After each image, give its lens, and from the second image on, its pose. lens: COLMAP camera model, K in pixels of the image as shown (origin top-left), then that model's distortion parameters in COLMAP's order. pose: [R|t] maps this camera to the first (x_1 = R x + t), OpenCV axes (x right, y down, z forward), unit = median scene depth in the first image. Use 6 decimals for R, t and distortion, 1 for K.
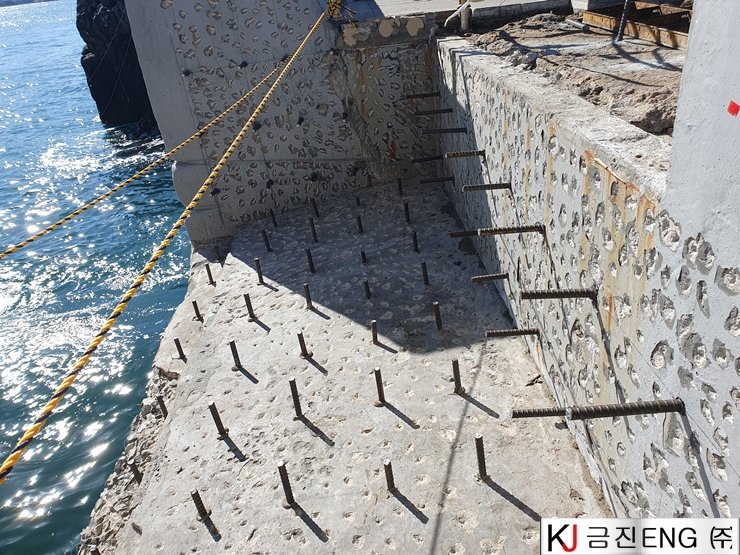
lens RADIAL K [[574.4, 0, 373.1], [0, 574.4, 258.8], [0, 0, 1]] dist [0.009170, -0.000699]
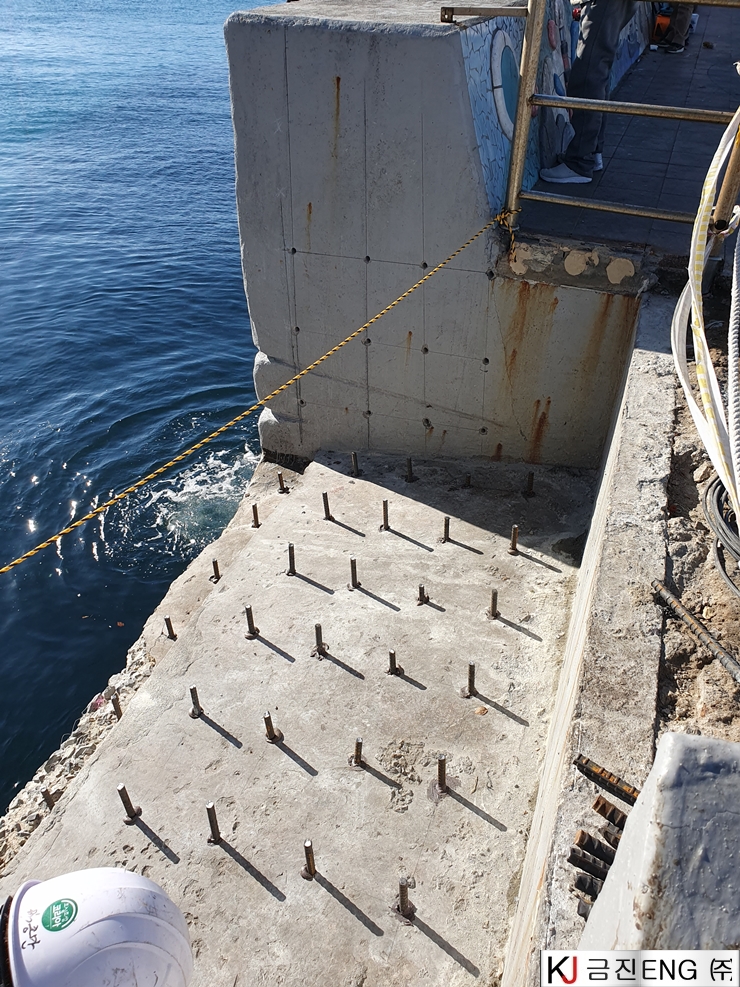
lens RADIAL K [[766.1, 0, 370.7], [0, 766.1, 500.2], [0, 0, 1]] dist [0.009170, -0.000699]
pose [[0.916707, 0.322291, -0.236171, 0.102263], [-0.272452, 0.936555, 0.220534, -0.277612], [0.292263, -0.137819, 0.946355, 0.068525]]
